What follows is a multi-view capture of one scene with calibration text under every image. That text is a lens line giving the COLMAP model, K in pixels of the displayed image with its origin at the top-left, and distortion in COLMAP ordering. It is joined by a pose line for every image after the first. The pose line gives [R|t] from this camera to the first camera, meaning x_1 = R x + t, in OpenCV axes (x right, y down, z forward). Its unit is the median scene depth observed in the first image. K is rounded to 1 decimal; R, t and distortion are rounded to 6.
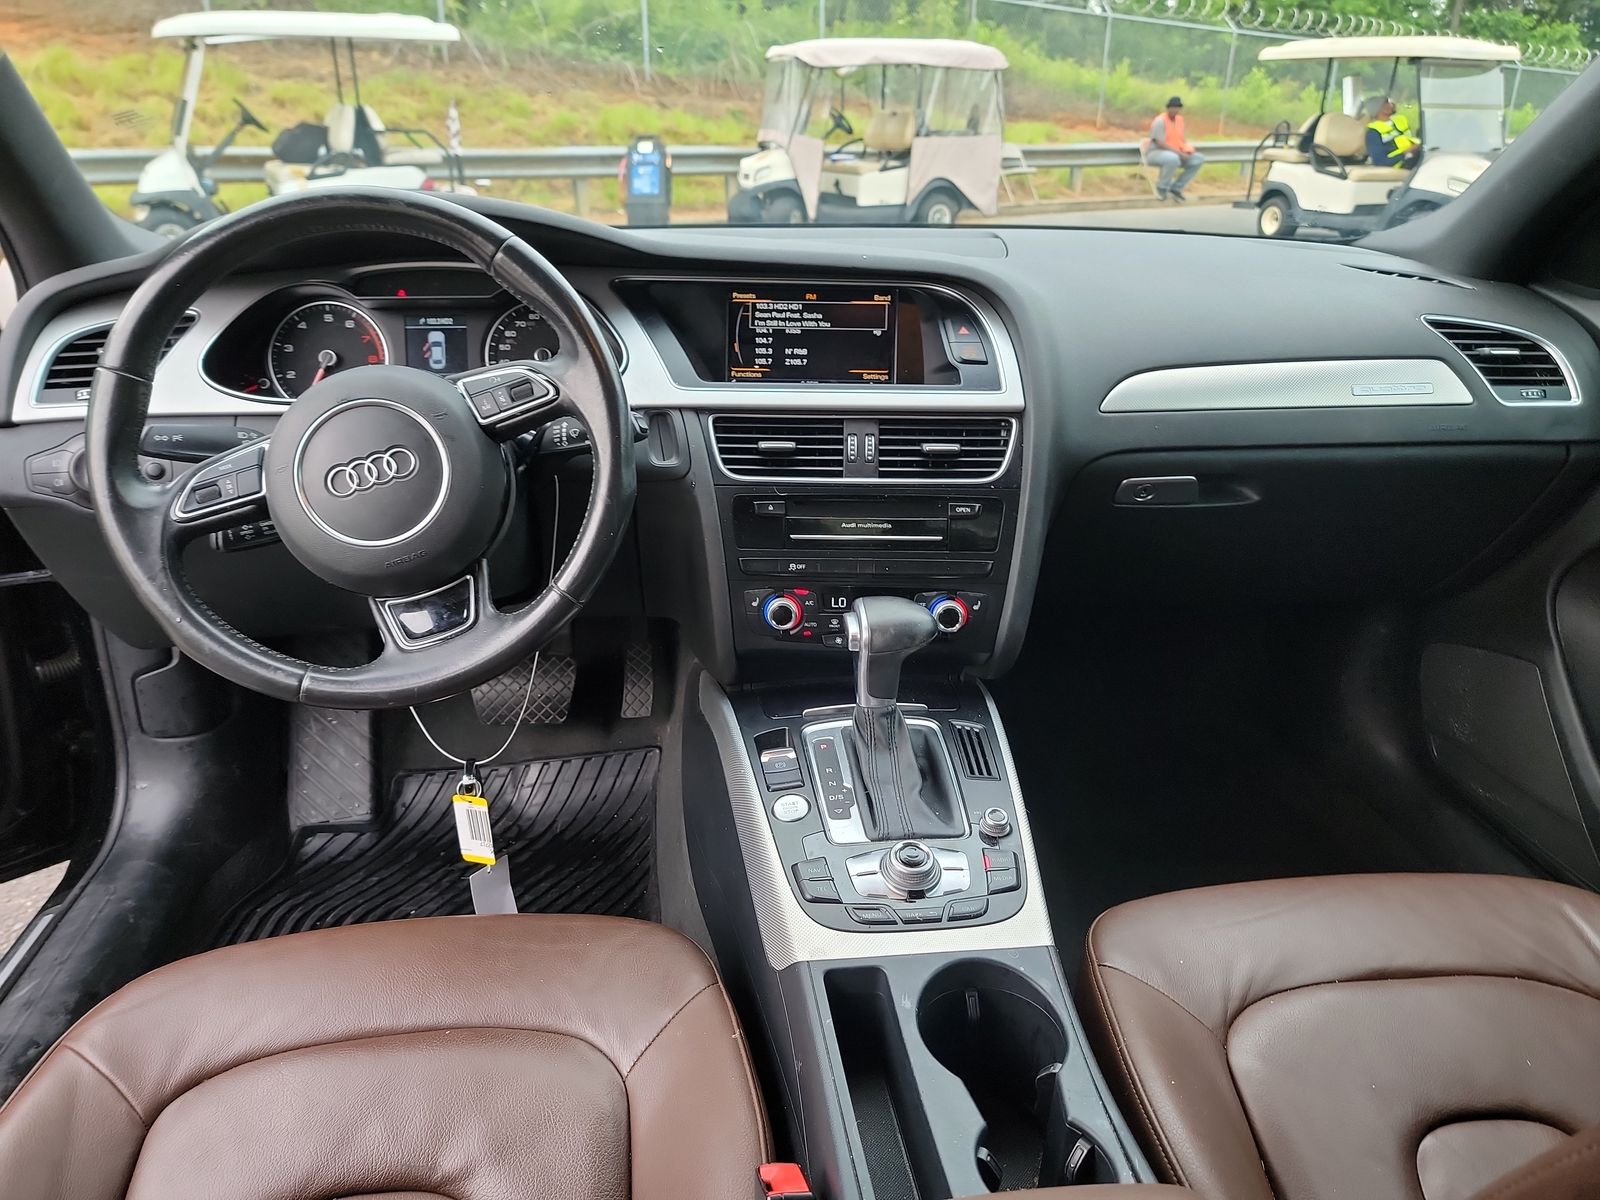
lens RADIAL K [[1139.6, 0, 796.3], [0, 1139.6, 607.0], [0, 0, 1]] dist [0.037256, -0.036692]
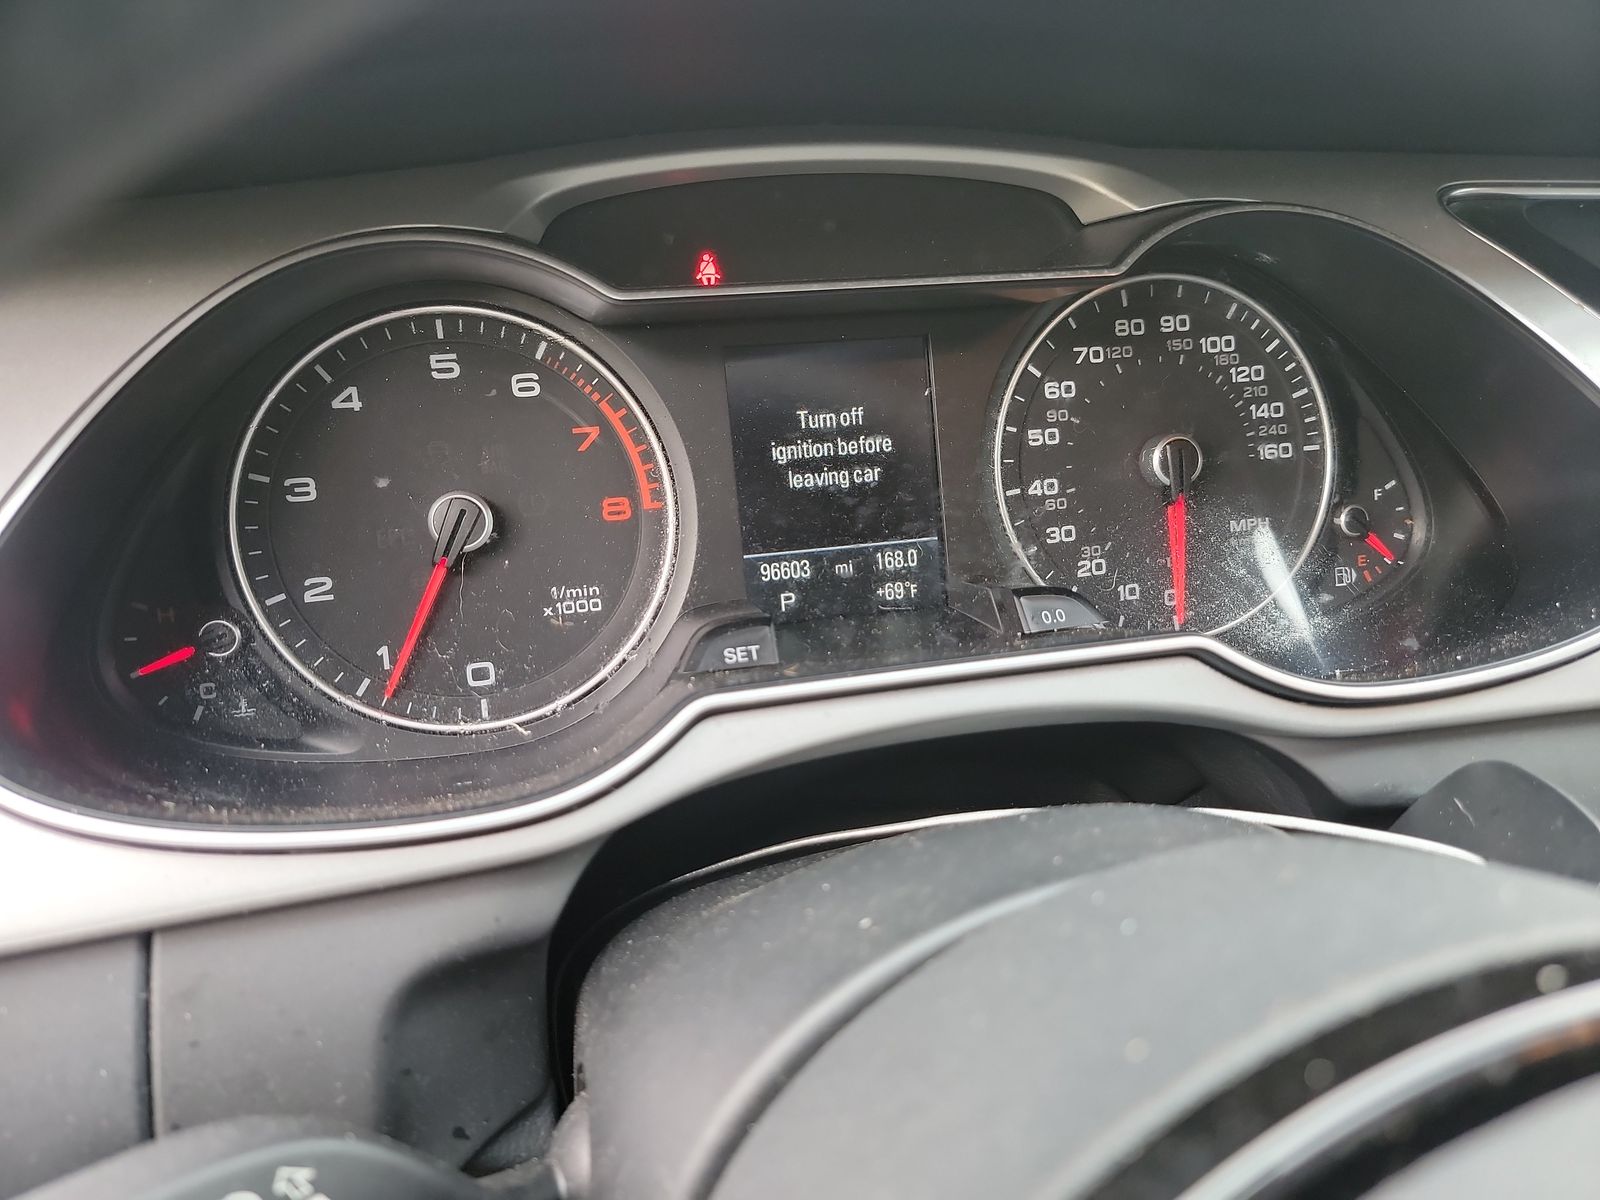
lens RADIAL K [[1139.6, 0, 803.2], [0, 1139.6, 606.4], [0, 0, 1]] dist [0.037256, -0.036692]
pose [[0.991297, -0.062234, 0.116007, -0.357034], [0.054398, 0.996095, 0.069538, -0.208813], [-0.119882, -0.062622, 0.990811, 0.716160]]
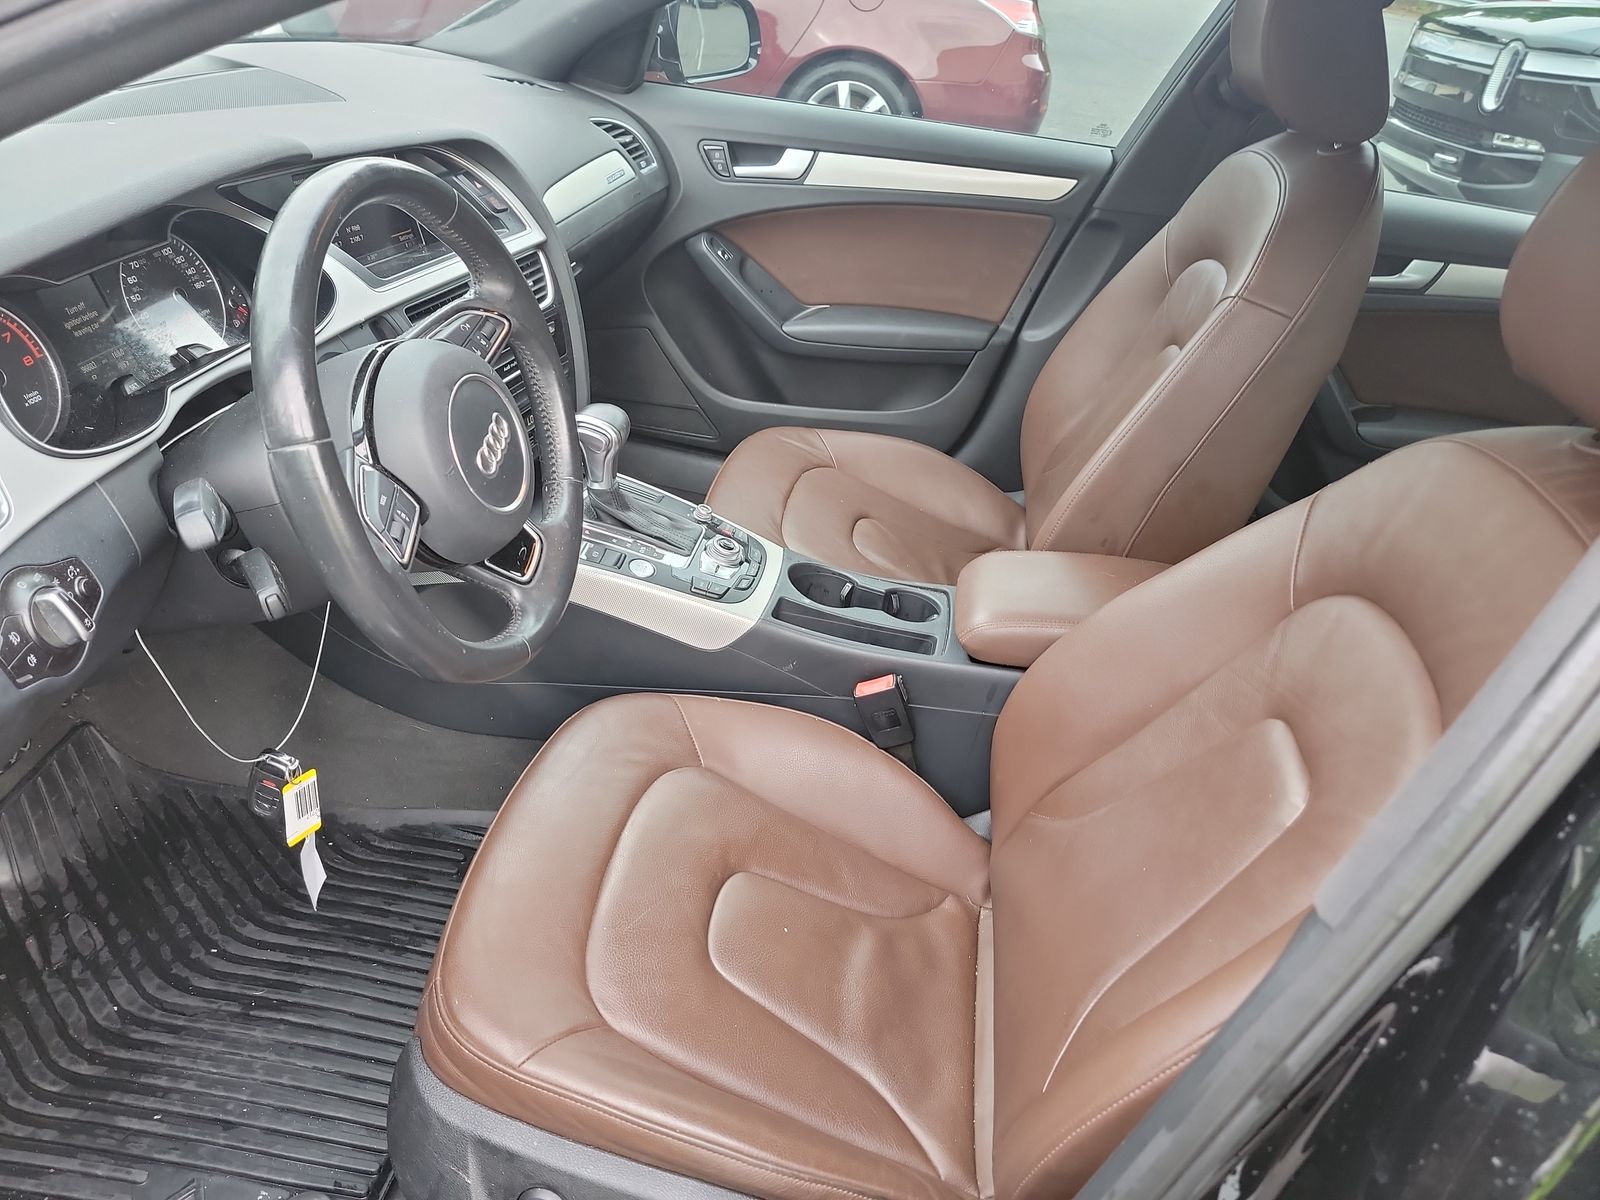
lens RADIAL K [[1139.6, 0, 797.8], [0, 1139.6, 587.5], [0, 0, 1]] dist [0.037256, -0.036692]
pose [[0.264032, -0.472539, 0.840829, -0.928520], [0.231972, 0.877287, 0.420186, -0.283549], [-0.936203, 0.084106, 0.341247, 0.295000]]
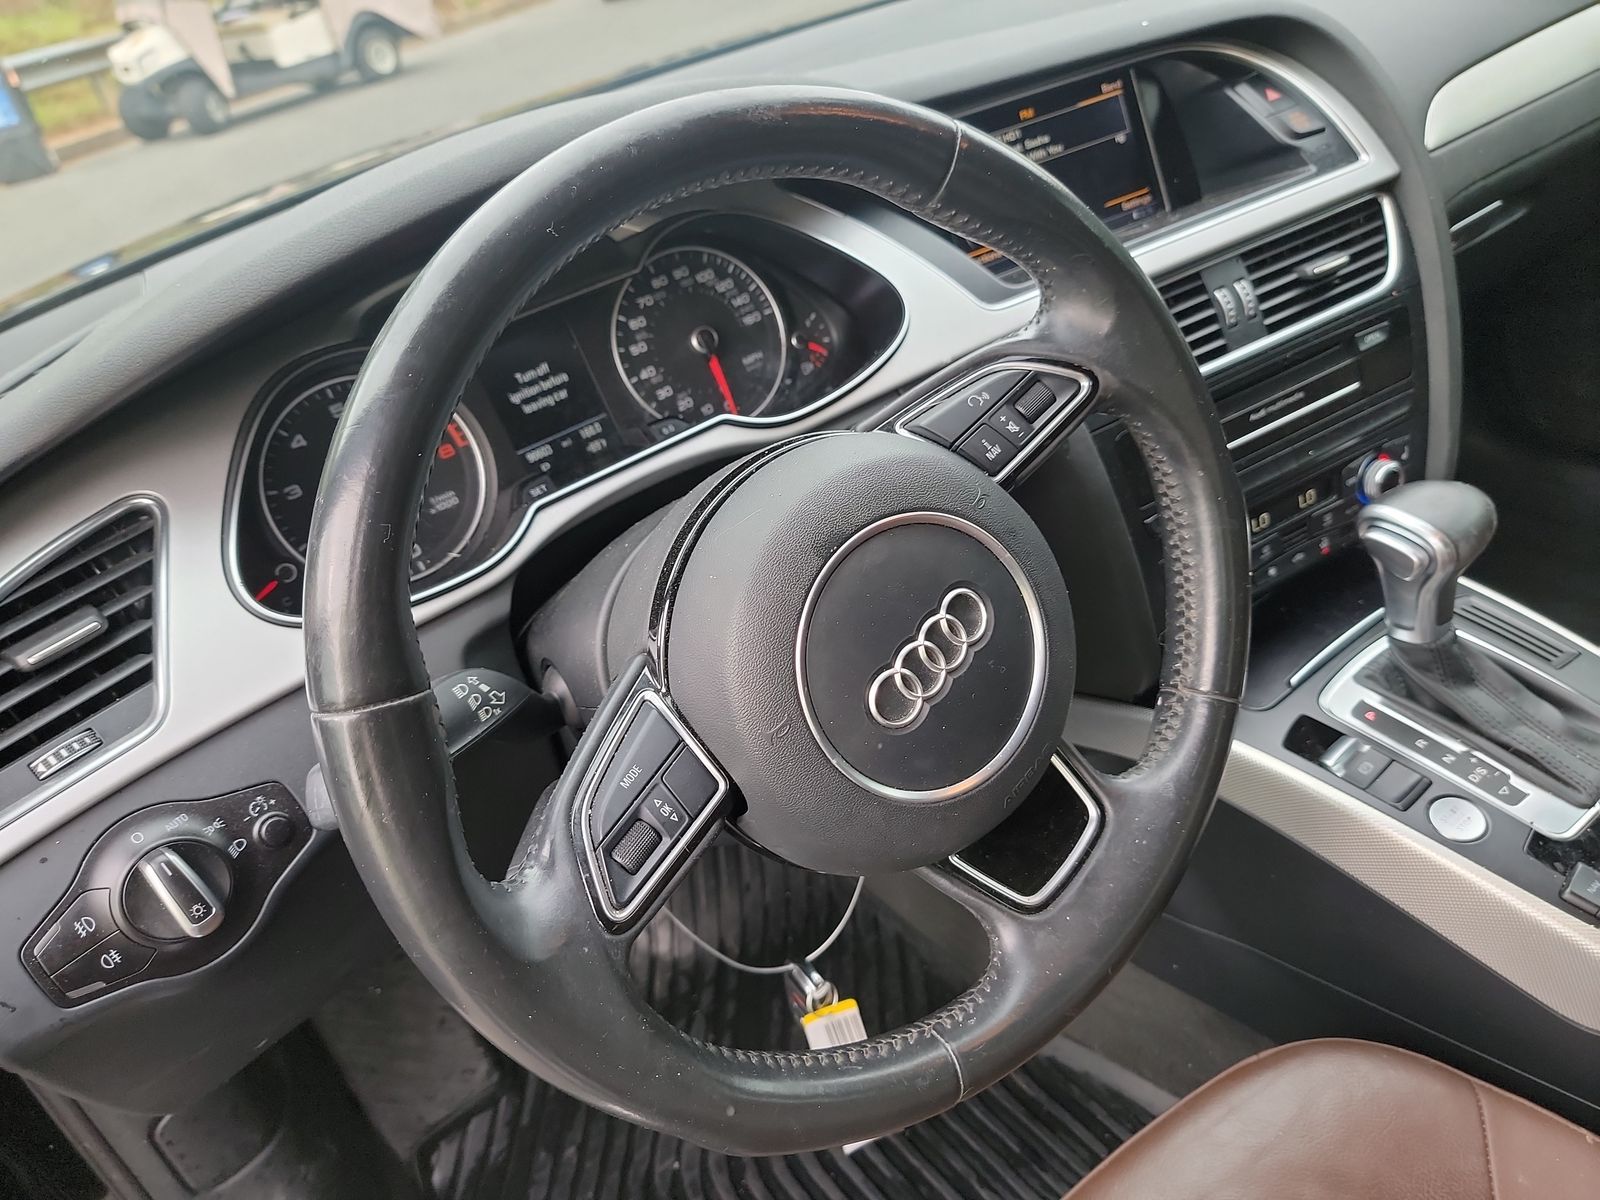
lens RADIAL K [[1139.6, 0, 811.6], [0, 1139.6, 589.9], [0, 0, 1]] dist [0.037256, -0.036692]
pose [[0.850858, -0.415547, 0.321498, -0.423855], [0.369435, 0.908292, 0.196272, -0.198069], [-0.373575, -0.048227, 0.926346, 0.416775]]
